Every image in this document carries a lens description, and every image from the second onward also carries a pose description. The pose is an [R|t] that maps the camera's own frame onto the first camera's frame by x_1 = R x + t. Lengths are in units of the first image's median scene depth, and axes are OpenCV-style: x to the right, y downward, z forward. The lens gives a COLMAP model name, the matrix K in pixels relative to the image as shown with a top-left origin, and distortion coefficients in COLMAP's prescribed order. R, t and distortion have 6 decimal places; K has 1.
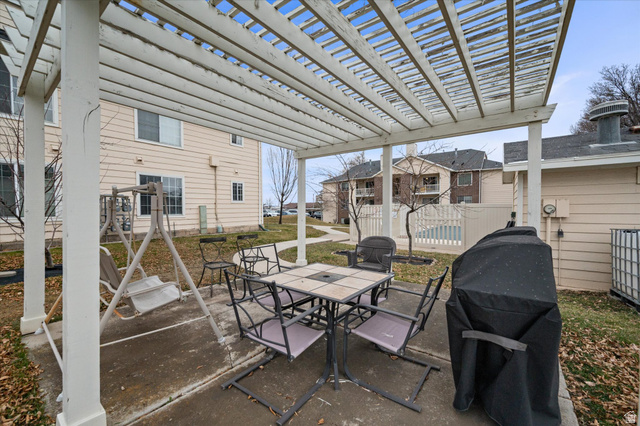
lens RADIAL K [[260.8, 0, 321.3], [0, 260.8, 207.7], [0, 0, 1]] dist [-0.001130, -0.000294]
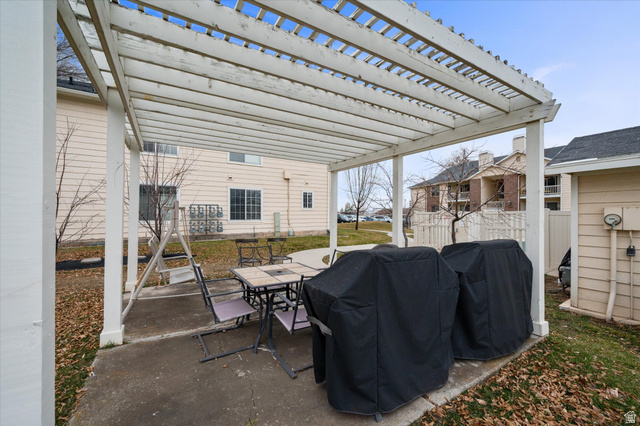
lens RADIAL K [[260.8, 0, 321.3], [0, 260.8, 207.7], [0, 0, 1]] dist [-0.001130, -0.000294]
pose [[0.930593, -0.005209, -0.366018, 0.179961], [-0.002443, 0.999788, -0.020440, -0.006885], [0.366047, 0.019915, 0.930383, -0.031522]]
